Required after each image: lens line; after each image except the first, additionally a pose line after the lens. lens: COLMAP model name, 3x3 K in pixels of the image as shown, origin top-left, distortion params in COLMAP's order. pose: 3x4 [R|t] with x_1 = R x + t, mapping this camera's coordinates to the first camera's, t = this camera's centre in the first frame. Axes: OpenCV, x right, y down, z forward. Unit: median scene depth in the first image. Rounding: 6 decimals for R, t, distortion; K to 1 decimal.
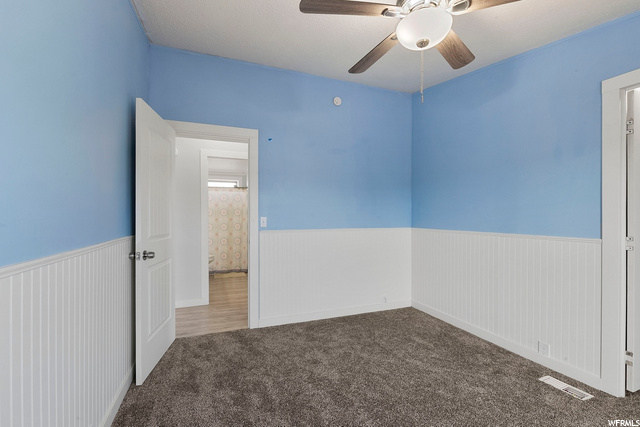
lens RADIAL K [[280.8, 0, 319.3], [0, 280.8, 214.0], [0, 0, 1]] dist [-0.004538, -0.004807]
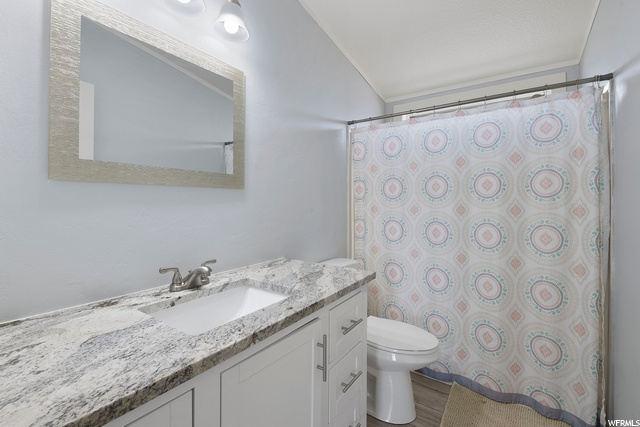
lens RADIAL K [[280.8, 0, 318.5], [0, 280.8, 207.3], [0, 0, 1]] dist [-0.004538, -0.004807]
pose [[0.560123, -0.000647, -0.828409, -0.198770], [0.000704, 1.000000, -0.000306, 0.016724], [0.828409, -0.000412, 0.560123, 0.694425]]
